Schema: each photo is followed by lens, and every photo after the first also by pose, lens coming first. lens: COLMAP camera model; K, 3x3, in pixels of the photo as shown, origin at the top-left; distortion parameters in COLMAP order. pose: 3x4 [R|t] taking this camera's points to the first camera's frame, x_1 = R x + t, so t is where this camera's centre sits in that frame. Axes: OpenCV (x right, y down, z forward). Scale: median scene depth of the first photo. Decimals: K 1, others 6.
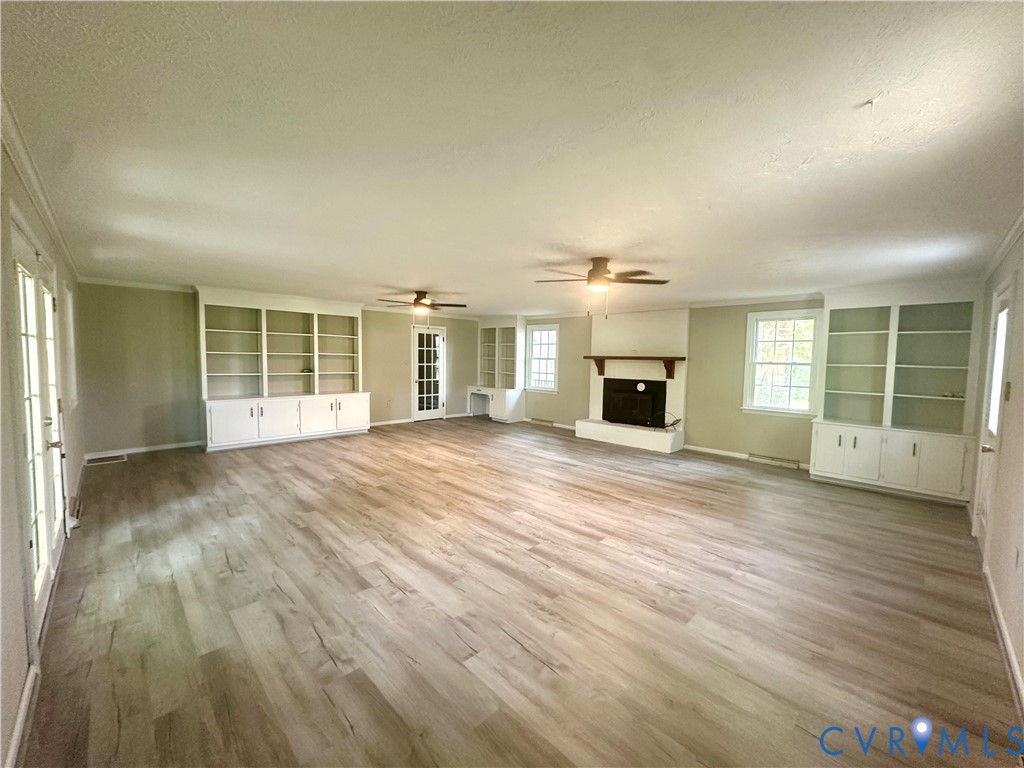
lens RADIAL K [[409.6, 0, 510.8], [0, 409.6, 384.5], [0, 0, 1]] dist [-0.000912, -0.000115]
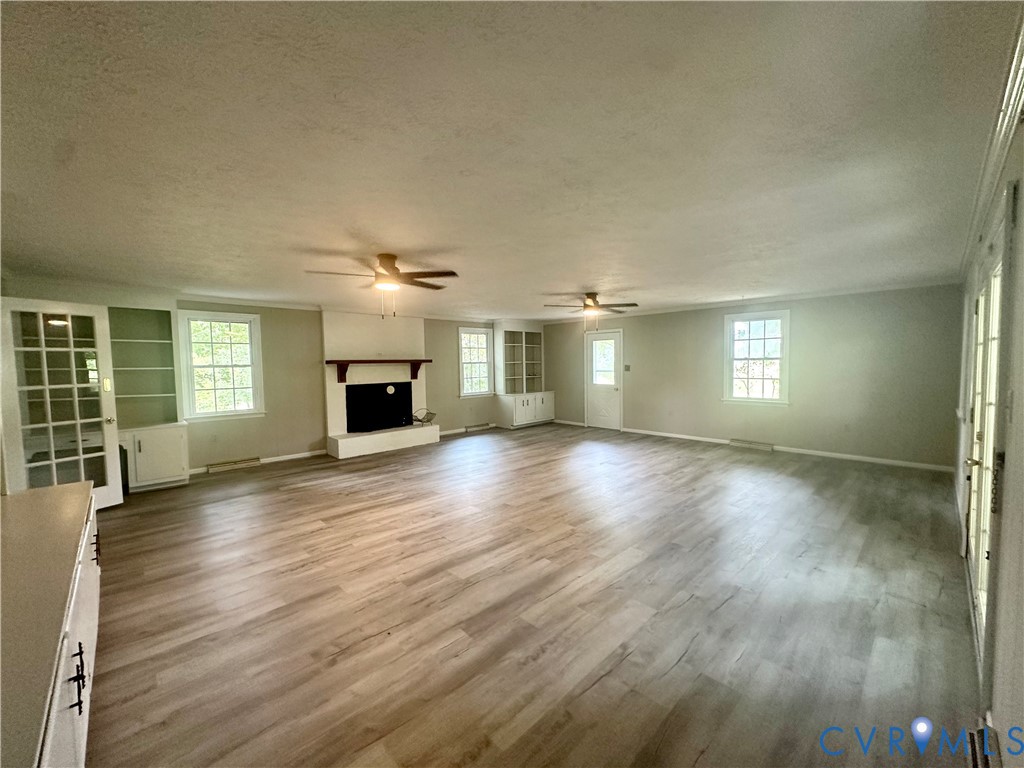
lens RADIAL K [[409.6, 0, 510.8], [0, 409.6, 384.5], [0, 0, 1]] dist [-0.000912, -0.000115]
pose [[0.010814, -0.075058, 0.997121, -0.972807], [0.078516, 0.994164, 0.073984, -0.082299], [-0.996854, 0.077490, 0.016644, 0.960700]]
